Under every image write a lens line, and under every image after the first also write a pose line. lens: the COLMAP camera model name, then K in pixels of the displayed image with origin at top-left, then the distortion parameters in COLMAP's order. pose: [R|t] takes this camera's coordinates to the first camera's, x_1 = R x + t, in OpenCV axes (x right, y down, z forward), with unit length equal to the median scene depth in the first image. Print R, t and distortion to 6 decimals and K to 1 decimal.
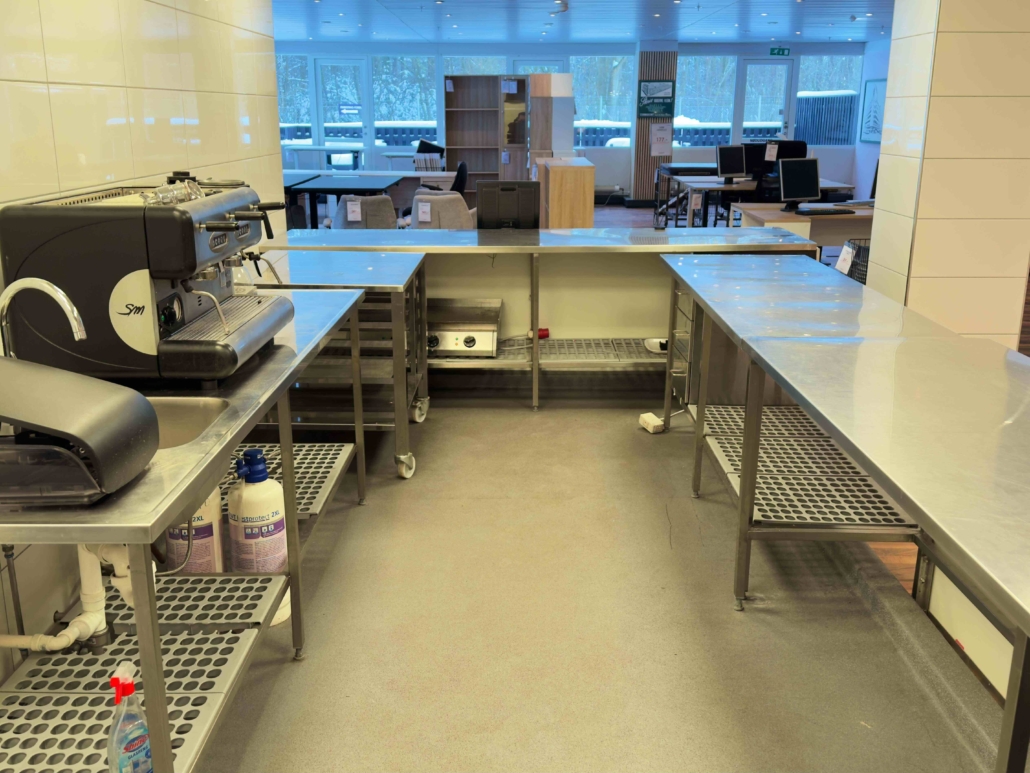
lens RADIAL K [[1011.3, 0, 515.0], [0, 1011.3, 386.5], [0, 0, 1]] dist [0.206182, -0.447985]
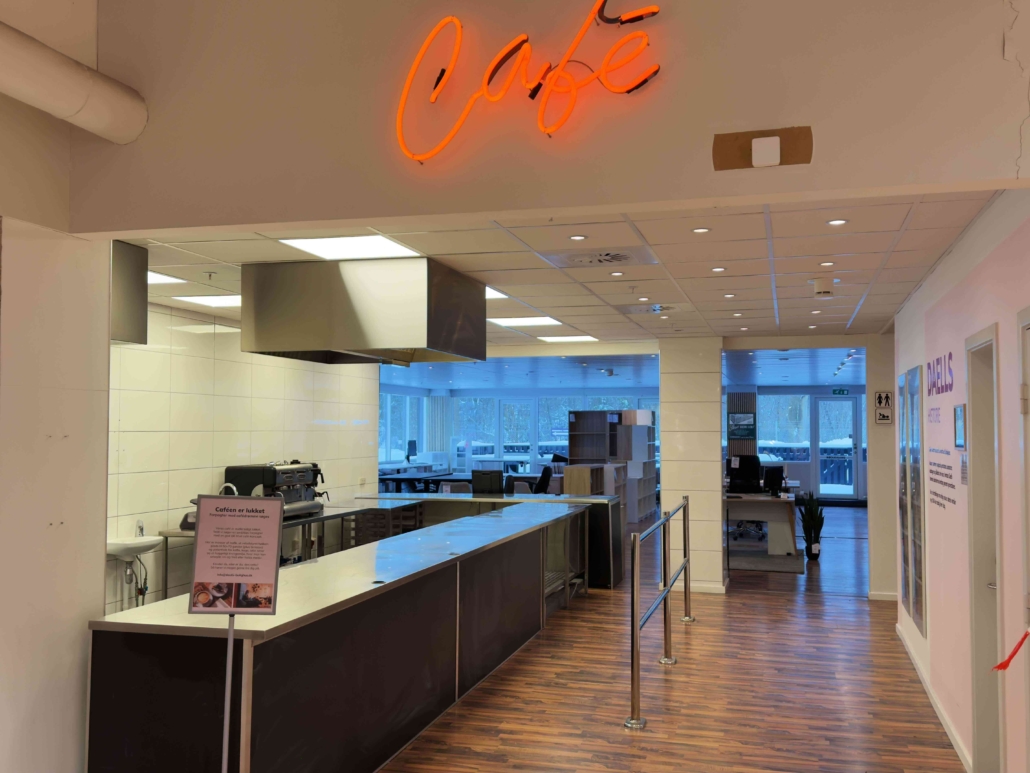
lens RADIAL K [[1011.3, 0, 515.0], [0, 1011.3, 386.5], [0, 0, 1]] dist [0.206182, -0.447985]
pose [[0.964191, -0.014163, -0.264830, 0.235660], [-0.066505, 0.953754, -0.293138, 0.089789], [0.256735, 0.300253, 0.918659, -0.348422]]
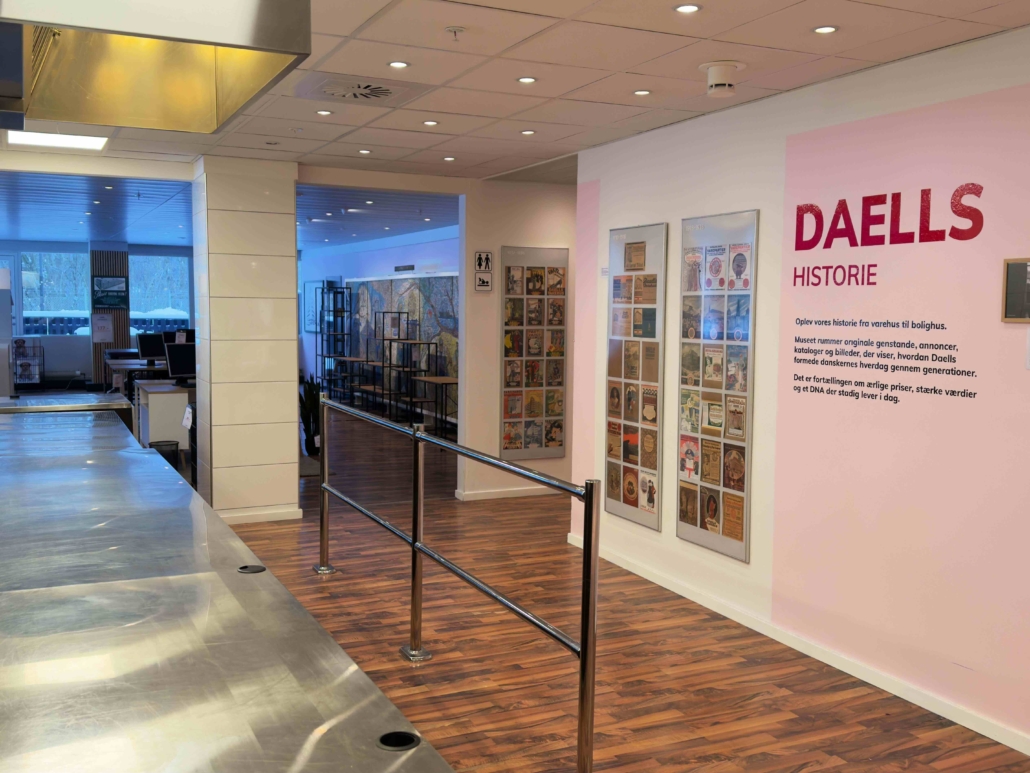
lens RADIAL K [[1011.3, 0, 515.0], [0, 1011.3, 386.5], [0, 0, 1]] dist [0.206182, -0.447985]
pose [[0.904155, -0.029686, 0.426172, 0.064777], [0.106044, 0.981956, -0.156580, 0.036235], [-0.413834, 0.186765, 0.890988, -0.139925]]
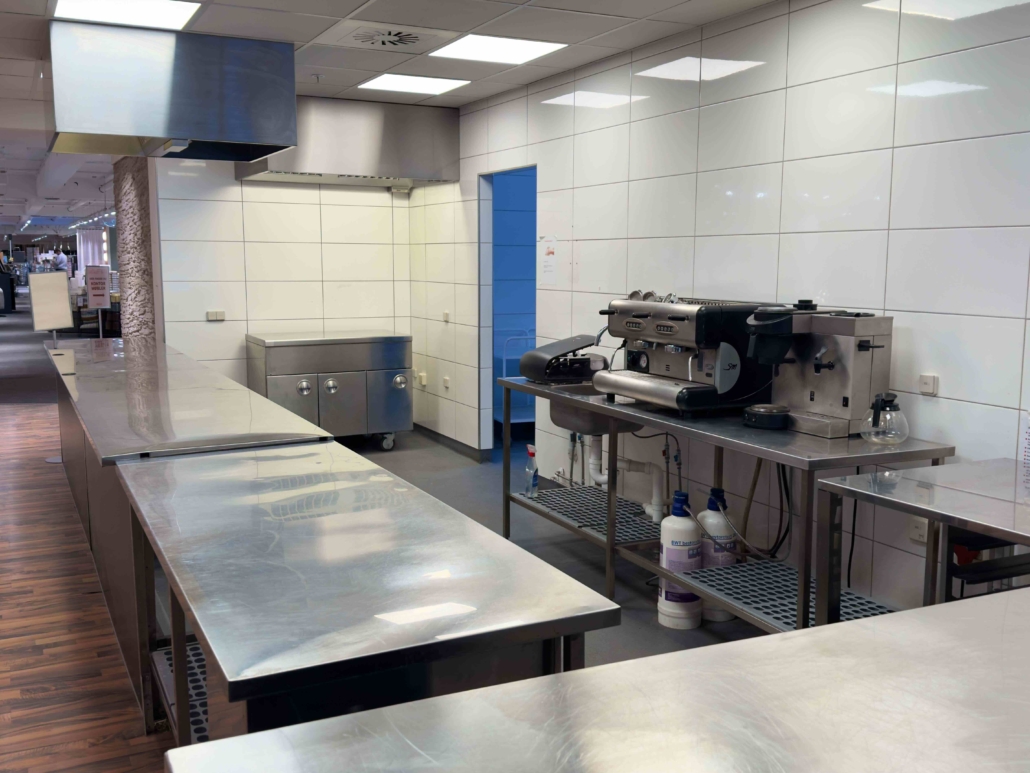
lens RADIAL K [[987.7, 0, 515.0], [0, 987.7, 386.5], [0, 0, 1]] dist [0.151348, -0.282477]
pose [[-0.896969, 0.056282, -0.438495, 0.114246], [-0.116615, 0.926613, 0.357477, -0.114625], [0.426435, 0.371781, -0.824580, 0.431994]]
